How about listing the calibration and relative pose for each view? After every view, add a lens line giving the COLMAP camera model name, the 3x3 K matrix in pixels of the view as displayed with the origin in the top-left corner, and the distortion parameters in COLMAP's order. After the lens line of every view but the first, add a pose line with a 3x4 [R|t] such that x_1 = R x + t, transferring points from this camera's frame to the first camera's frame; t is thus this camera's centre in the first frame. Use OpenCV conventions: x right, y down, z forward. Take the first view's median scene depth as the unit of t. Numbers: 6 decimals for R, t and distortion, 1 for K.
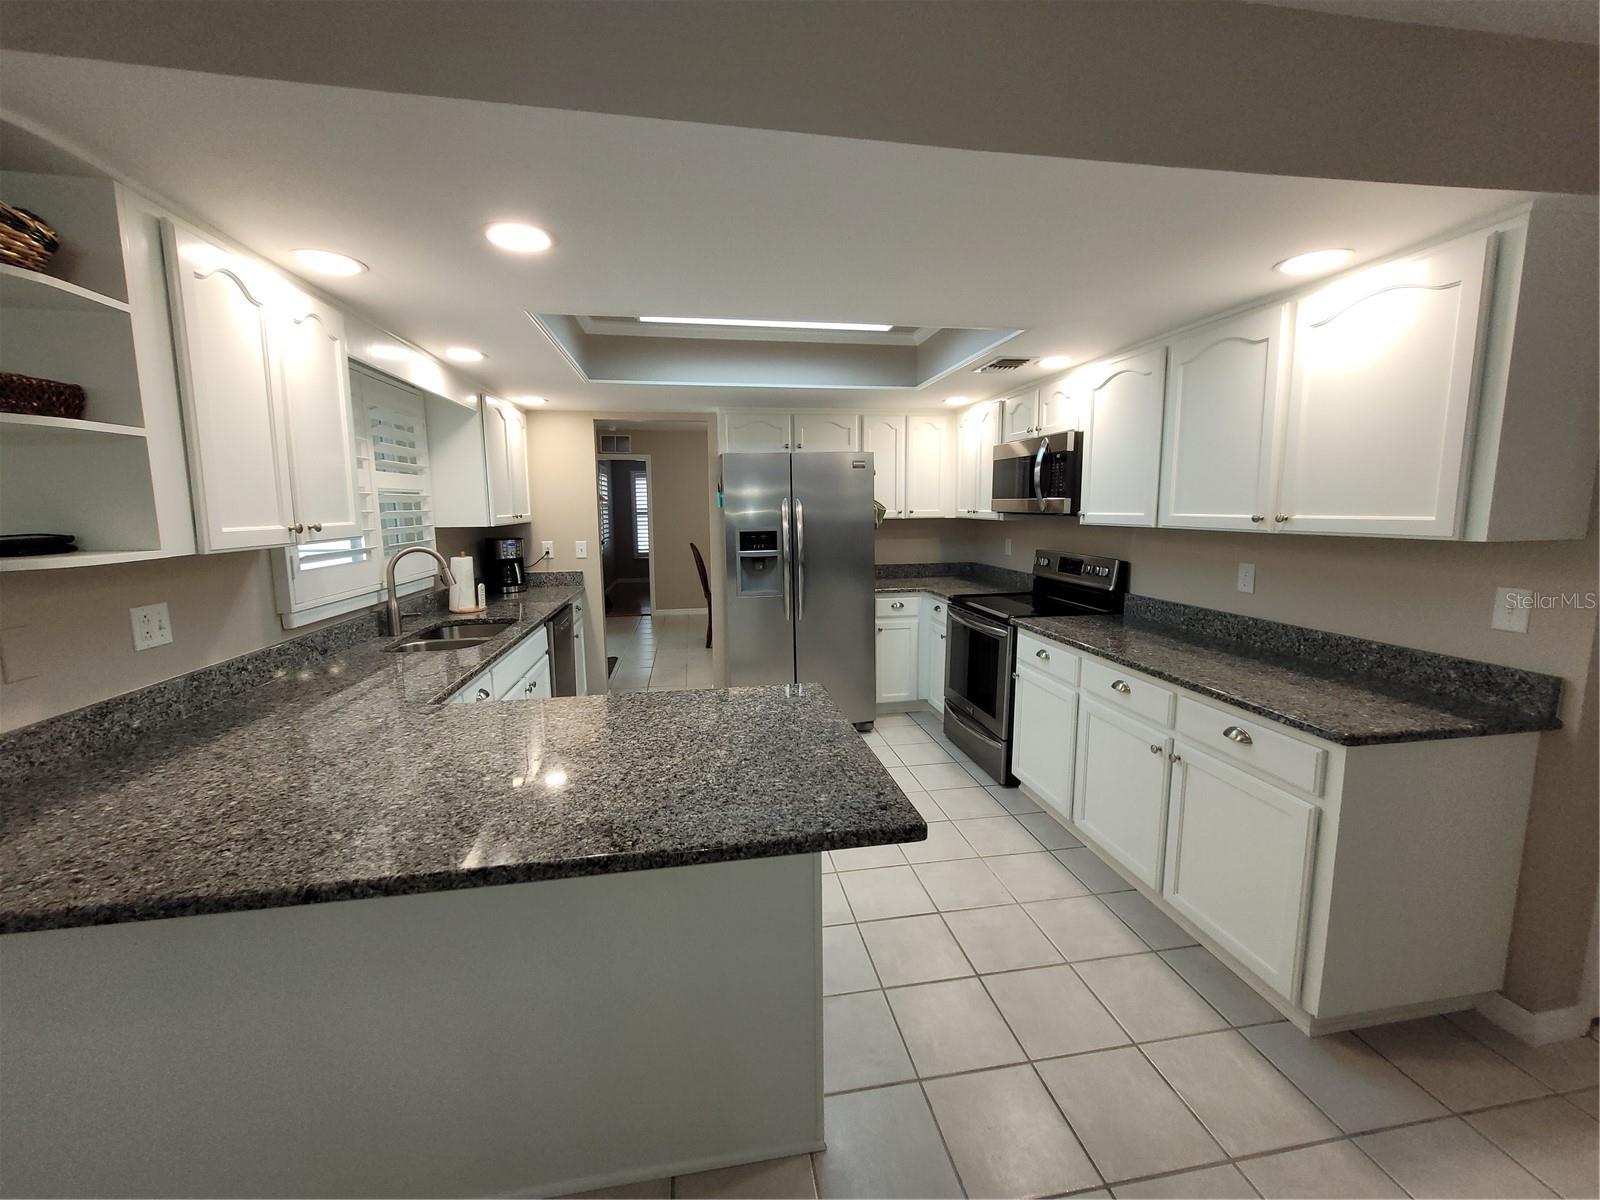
lens RADIAL K [[622.8, 0, 792.8], [0, 622.8, 584.9], [0, 0, 1]] dist [0.000518, -0.000365]
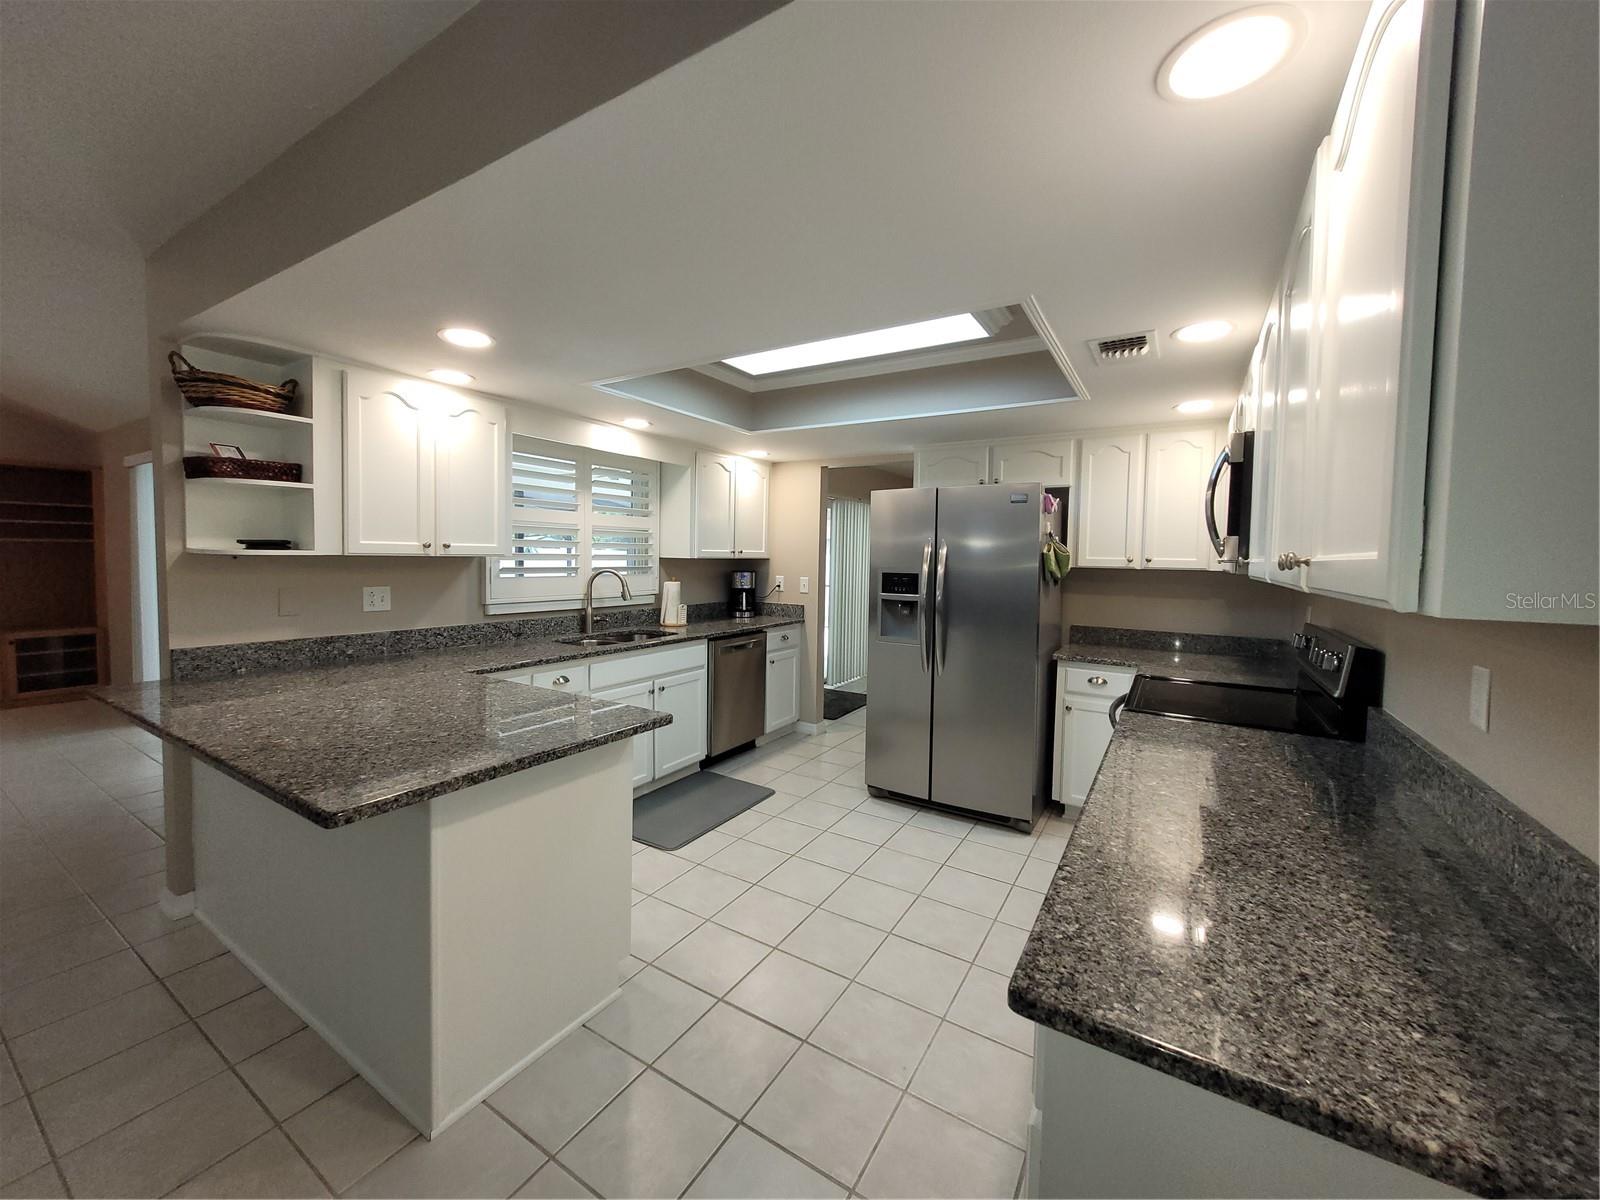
lens RADIAL K [[622.8, 0, 792.8], [0, 622.8, 584.9], [0, 0, 1]] dist [0.000518, -0.000365]
pose [[0.751273, 0.057802, -0.657456, 0.478379], [-0.110429, 0.993124, -0.038874, -0.015908], [0.650688, 0.101807, 0.752490, 0.217297]]
